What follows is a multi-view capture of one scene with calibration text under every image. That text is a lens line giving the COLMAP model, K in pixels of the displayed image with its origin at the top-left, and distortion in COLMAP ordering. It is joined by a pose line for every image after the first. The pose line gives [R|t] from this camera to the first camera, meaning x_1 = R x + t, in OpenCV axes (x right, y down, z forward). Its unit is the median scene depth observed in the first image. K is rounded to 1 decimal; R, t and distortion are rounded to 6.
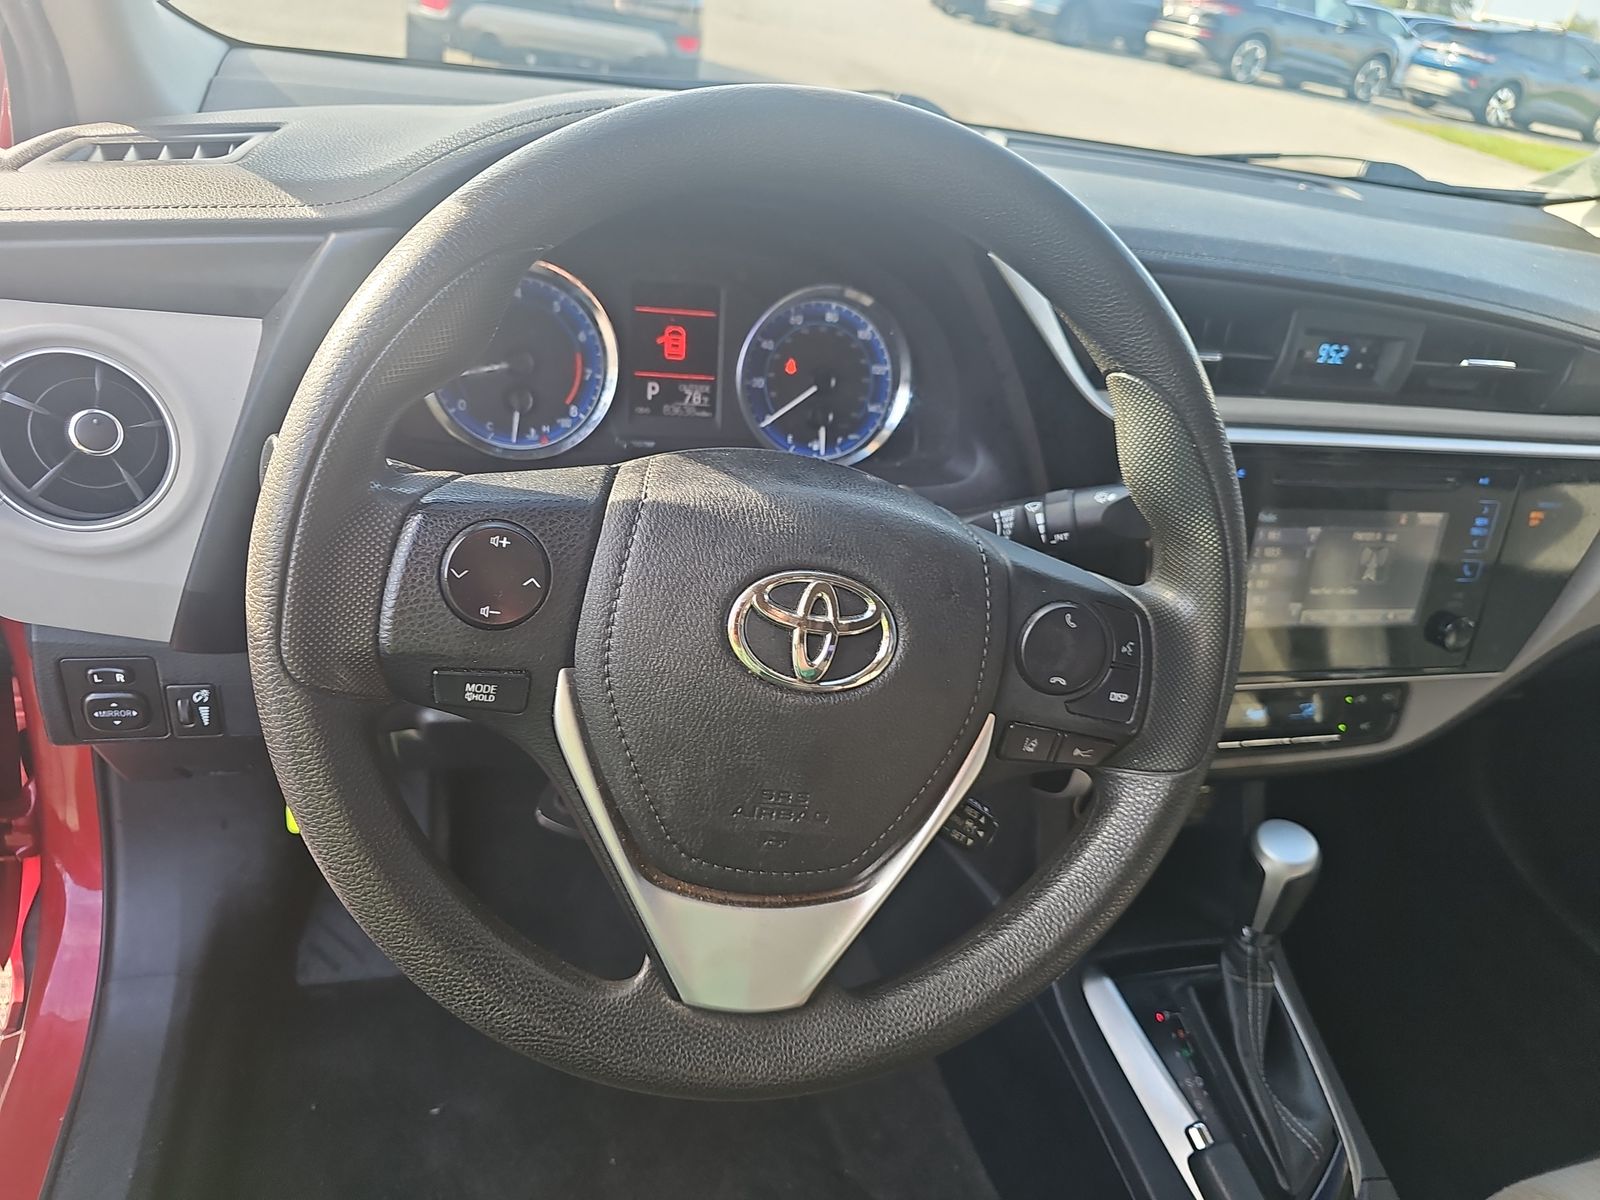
lens RADIAL K [[1091.7, 0, 800.0], [0, 1091.7, 600.0], [0, 0, 1]] dist [0.038917, -0.028651]
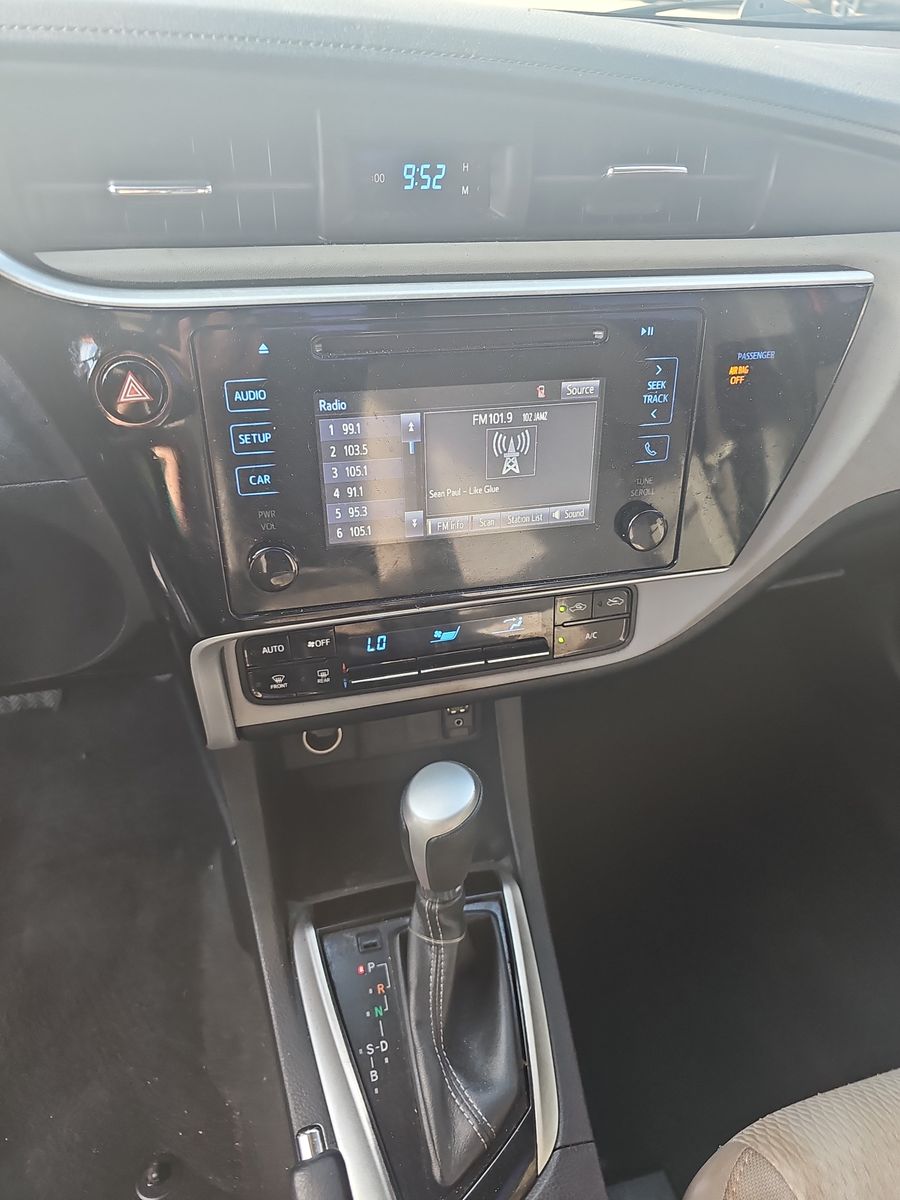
lens RADIAL K [[855.8, 0, 450.0], [0, 855.8, 600.0], [0, 0, 1]] dist [-0.012710, 0.049240]
pose [[0.994420, -0.070911, -0.078101, 0.637648], [0.080984, 0.987606, 0.134446, -0.017790], [0.067599, -0.140021, 0.987838, 0.464056]]
